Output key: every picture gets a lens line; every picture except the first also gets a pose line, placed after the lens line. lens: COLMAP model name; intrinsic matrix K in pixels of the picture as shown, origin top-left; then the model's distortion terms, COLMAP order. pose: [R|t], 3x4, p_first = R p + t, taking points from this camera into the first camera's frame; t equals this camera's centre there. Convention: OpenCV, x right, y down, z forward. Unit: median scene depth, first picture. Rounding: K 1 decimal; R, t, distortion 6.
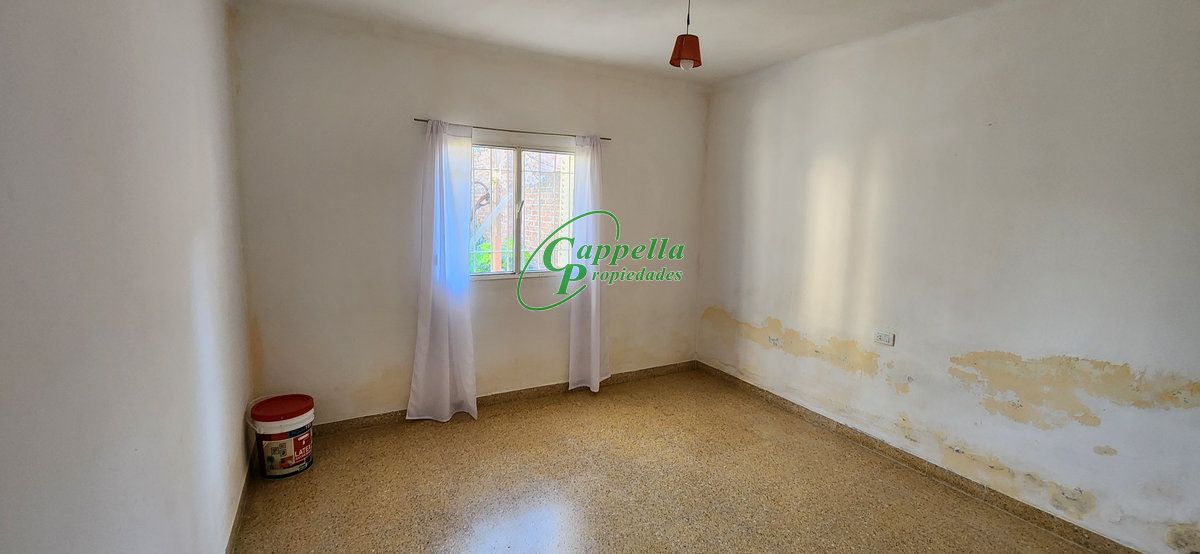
lens RADIAL K [[495.4, 0, 592.1], [0, 495.4, 270.9], [0, 0, 1]] dist [-0.000805, -0.000375]
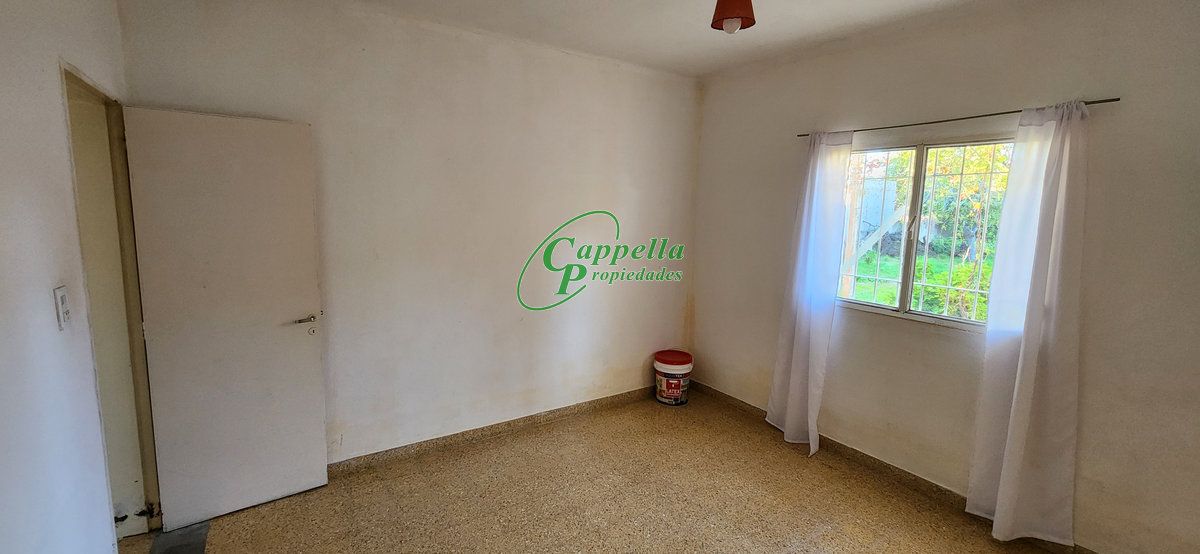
lens RADIAL K [[495.4, 0, 592.1], [0, 495.4, 270.9], [0, 0, 1]] dist [-0.000805, -0.000375]
pose [[0.059942, 0.115228, -0.991529, 0.648097], [-0.154712, 0.982384, 0.104812, -0.071412], [0.986140, 0.147118, 0.076713, 0.535832]]
